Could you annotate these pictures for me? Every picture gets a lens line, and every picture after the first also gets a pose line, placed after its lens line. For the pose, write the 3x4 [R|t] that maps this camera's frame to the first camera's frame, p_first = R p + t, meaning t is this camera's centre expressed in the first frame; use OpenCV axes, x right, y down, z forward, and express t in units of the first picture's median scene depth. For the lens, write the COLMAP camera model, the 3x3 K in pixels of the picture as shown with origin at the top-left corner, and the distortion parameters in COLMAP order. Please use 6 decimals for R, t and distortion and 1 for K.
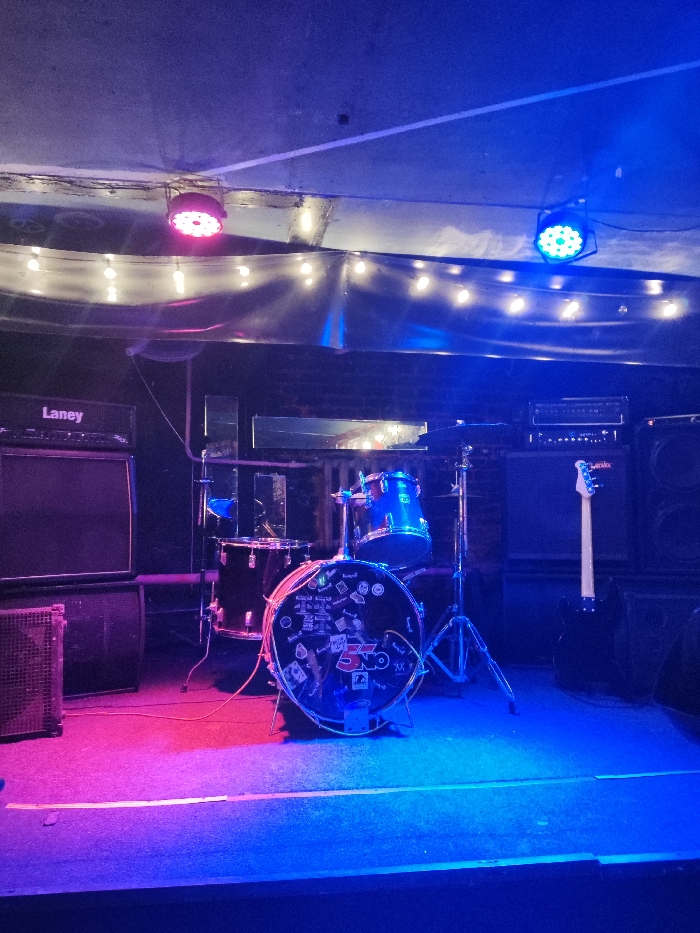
lens RADIAL K [[687.8, 0, 350.0], [0, 687.8, 466.5], [0, 0, 1]] dist [0.096678, -0.092299]
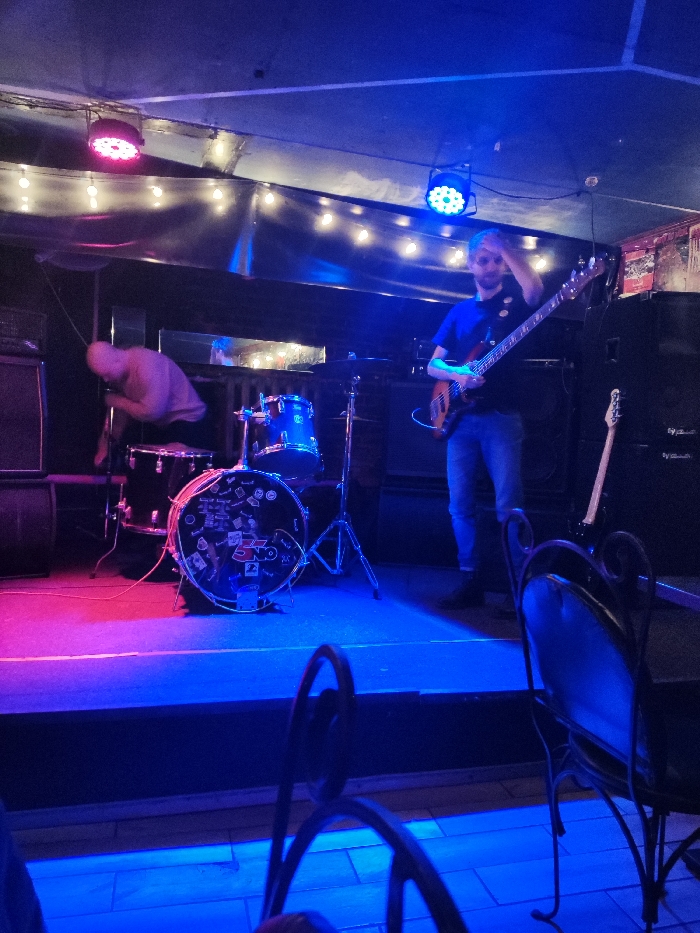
lens RADIAL K [[687.8, 0, 350.0], [0, 687.8, 466.5], [0, 0, 1]] dist [0.096678, -0.092299]
pose [[0.988056, 0.046340, 0.146960, -0.001292], [-0.064301, 0.990699, 0.119924, -0.018361], [-0.140036, -0.127941, 0.981846, -0.152032]]
